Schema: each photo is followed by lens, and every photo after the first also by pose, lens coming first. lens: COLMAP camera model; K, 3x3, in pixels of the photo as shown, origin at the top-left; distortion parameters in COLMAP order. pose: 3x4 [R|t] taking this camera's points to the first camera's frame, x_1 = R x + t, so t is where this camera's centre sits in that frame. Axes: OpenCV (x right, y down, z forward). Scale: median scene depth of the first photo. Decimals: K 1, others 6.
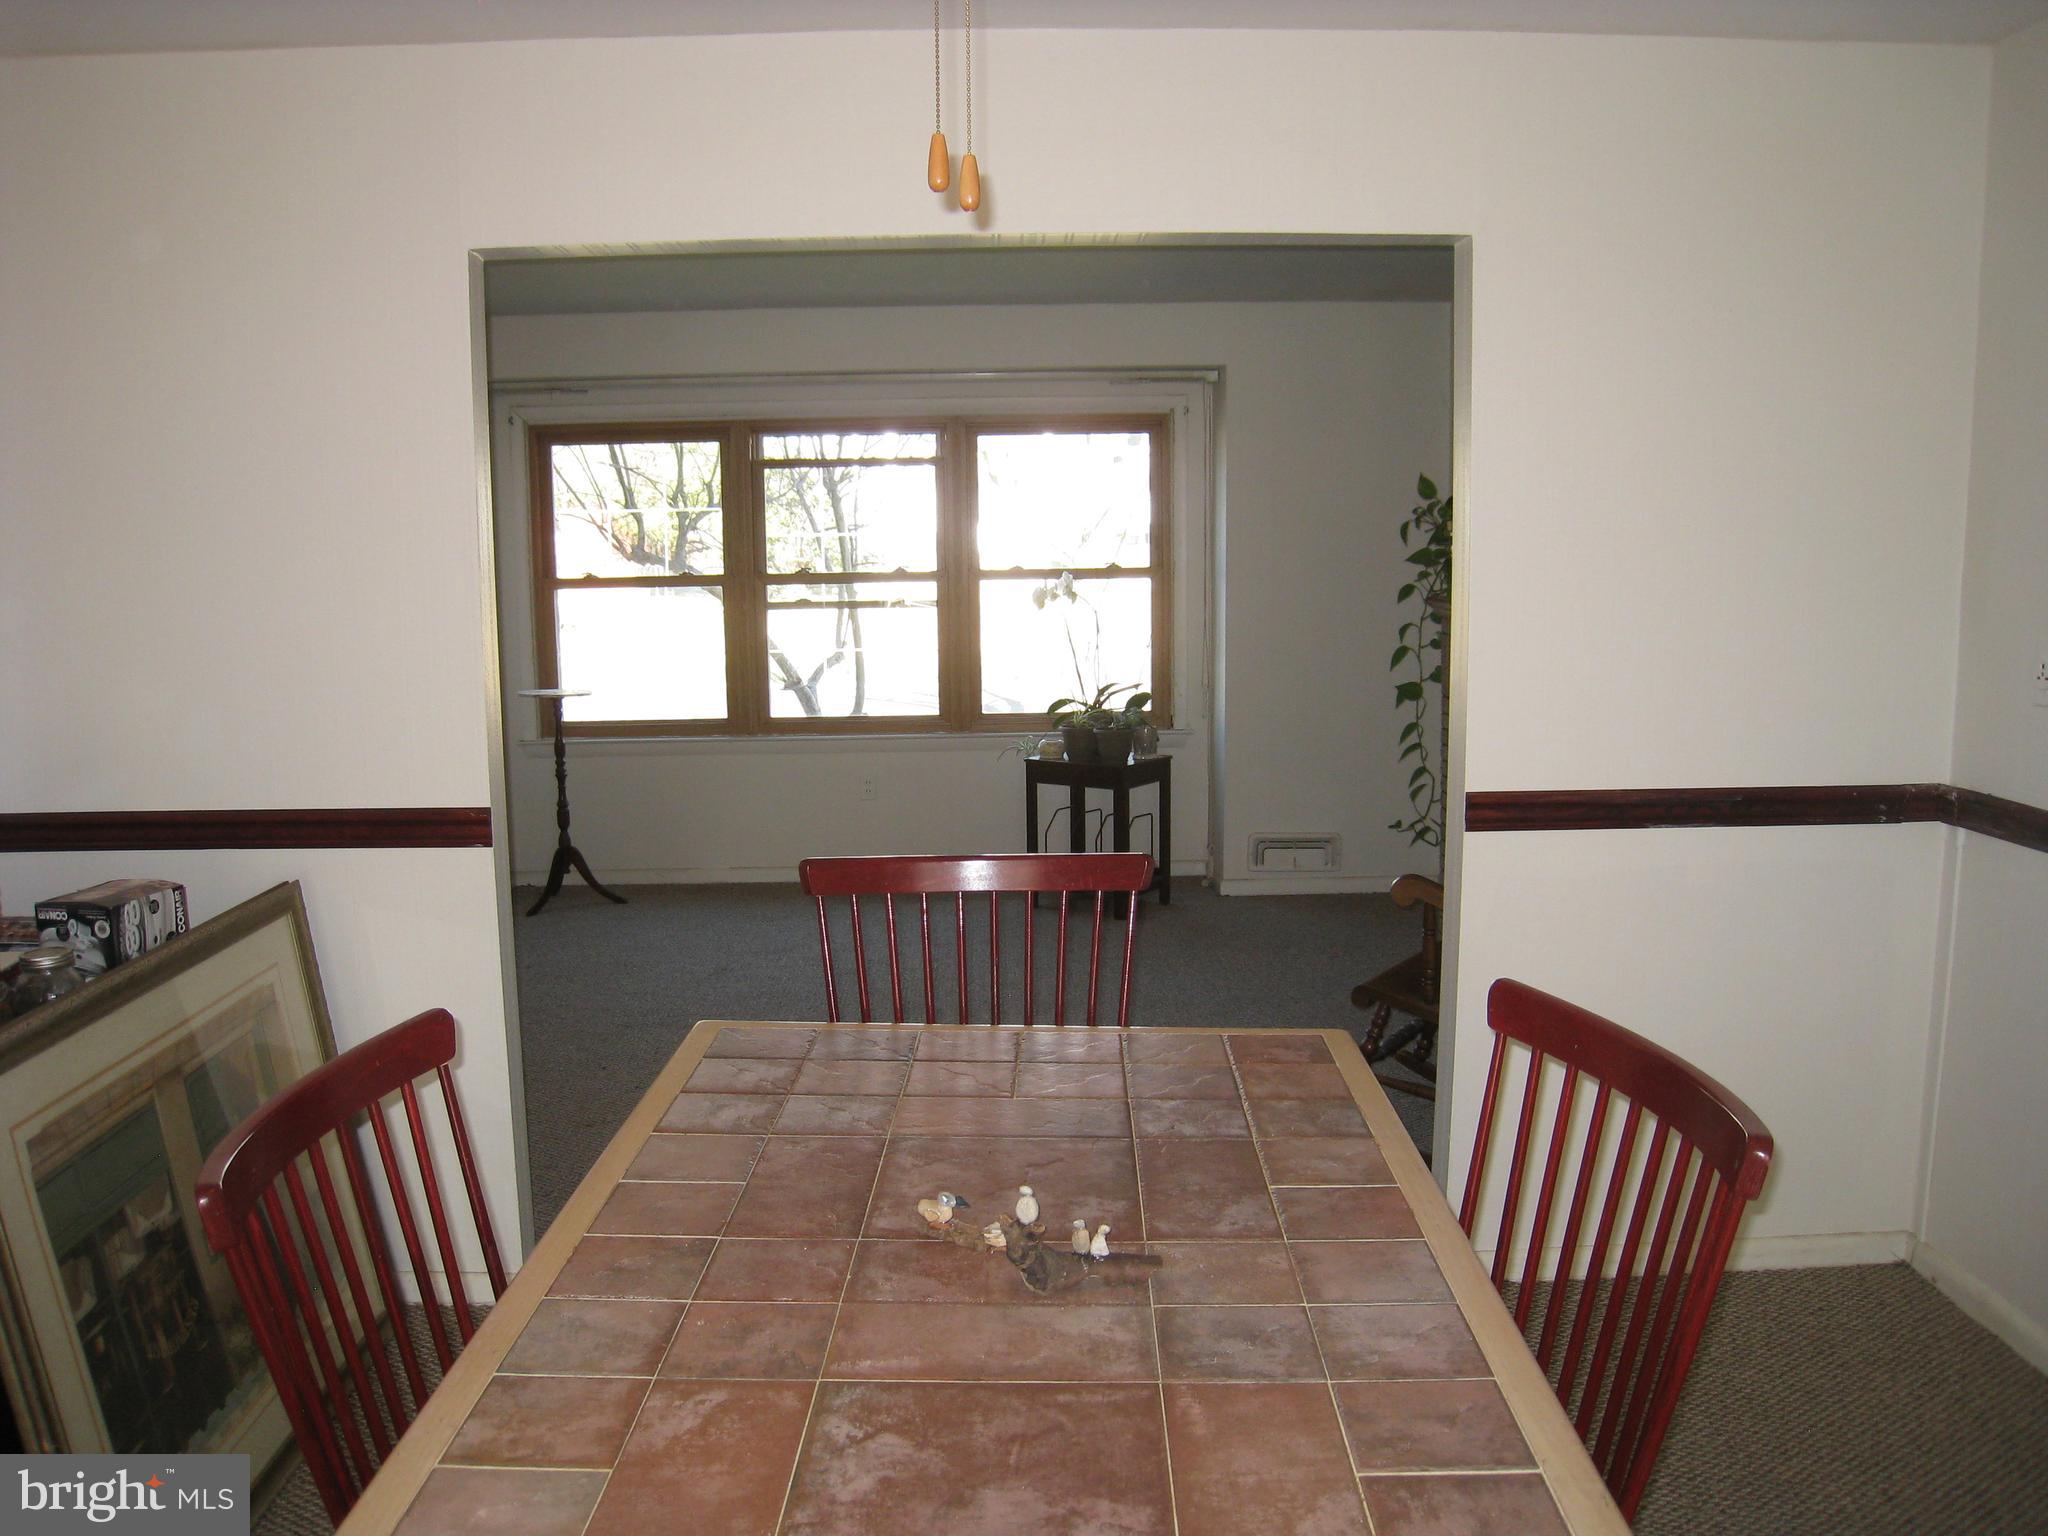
lens RADIAL K [[1691.4, 0, 1026.6], [0, 1691.4, 767.3], [0, 0, 1]] dist [-0.155691, 0.087713]
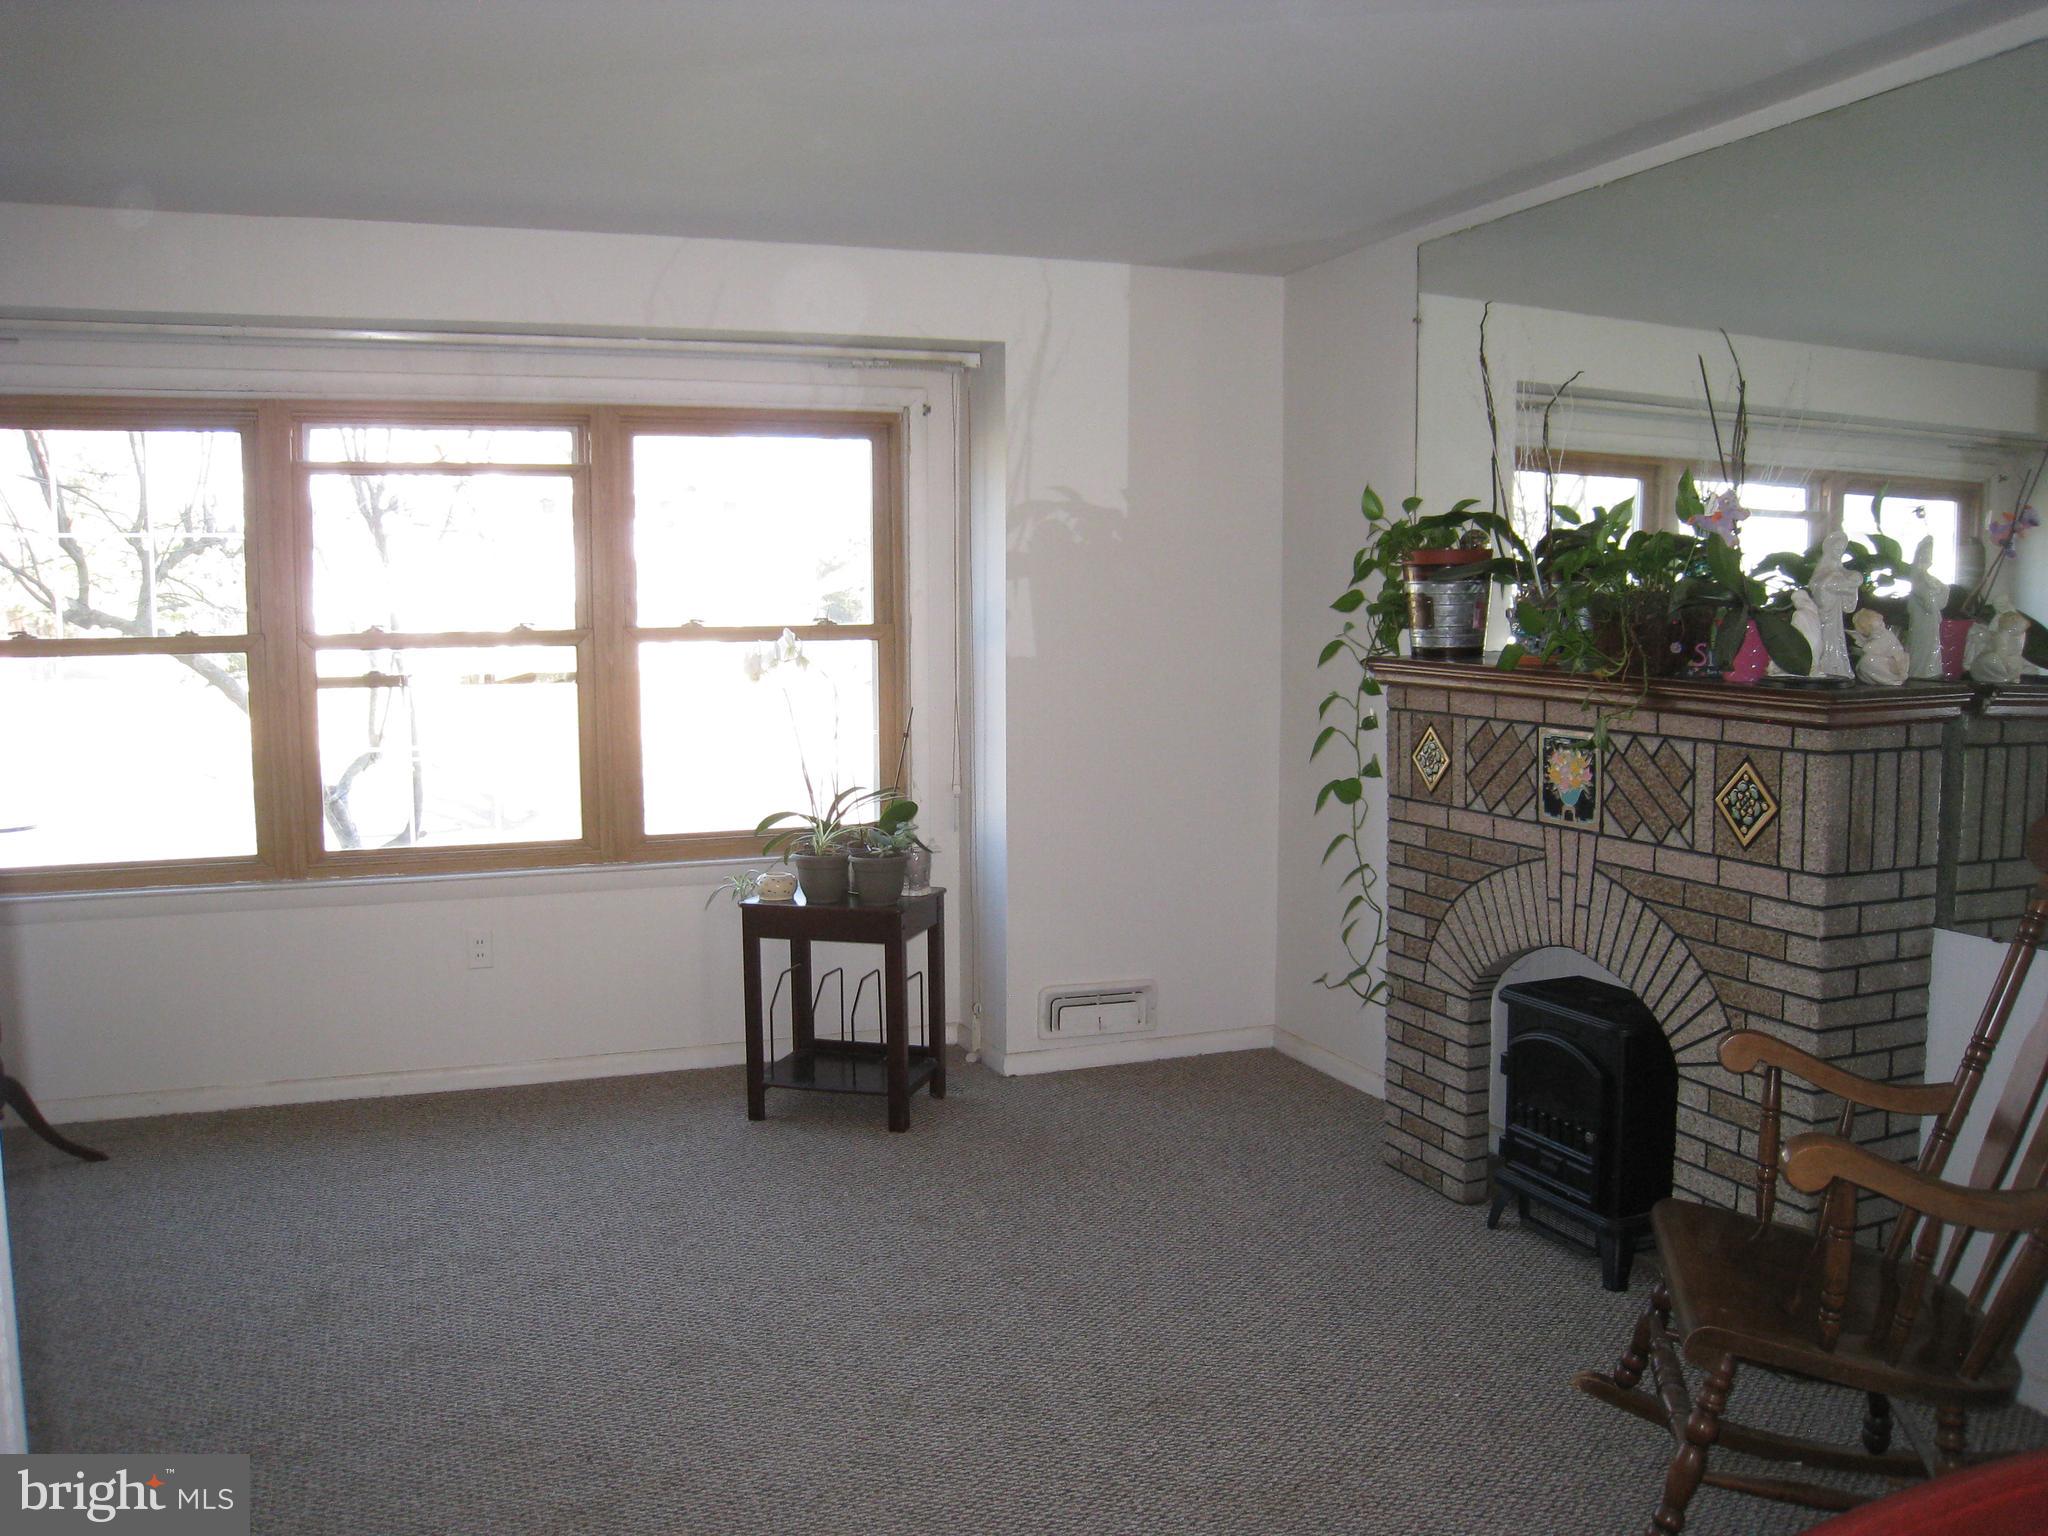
lens RADIAL K [[1691.4, 0, 1019.8], [0, 1691.4, 770.3], [0, 0, 1]] dist [-0.155691, 0.087713]
pose [[0.941167, -0.023487, 0.337123, -0.114800], [0.040044, 0.998305, -0.042243, -0.023376], [-0.335560, 0.053257, 0.940512, 0.304277]]
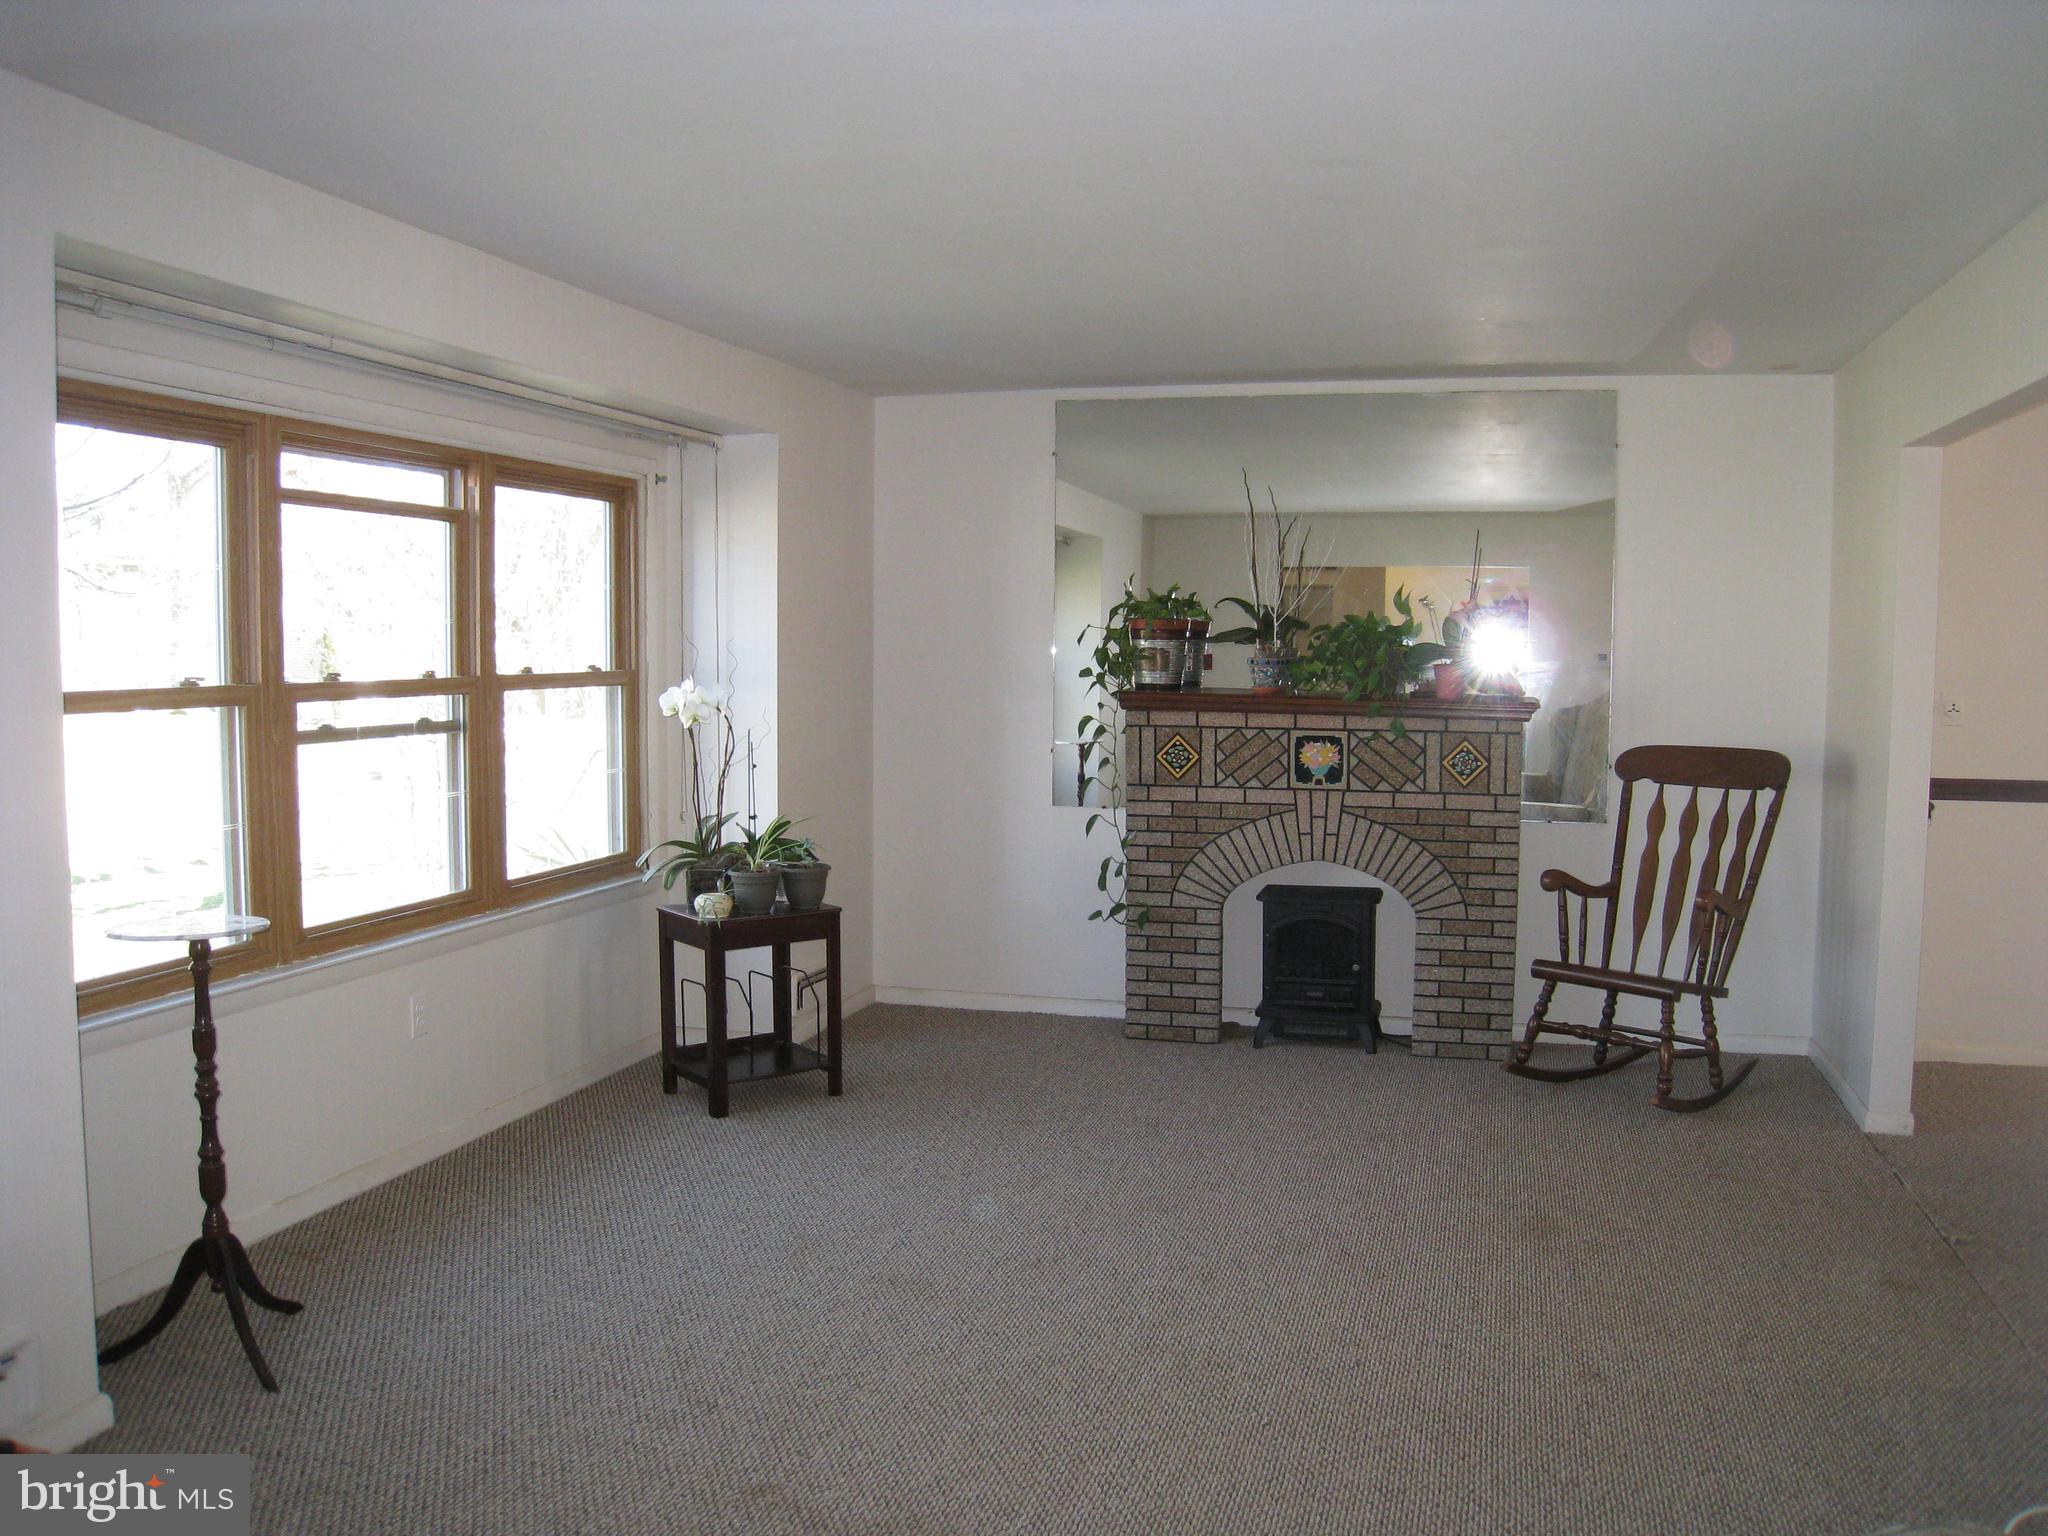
lens RADIAL K [[1691.4, 0, 1022.3], [0, 1691.4, 773.5], [0, 0, 1]] dist [-0.155691, 0.087713]
pose [[0.287800, -0.058230, 0.955919, -0.630173], [0.127369, 0.991610, 0.022057, -0.064952], [-0.949183, 0.115407, 0.292802, 0.601963]]
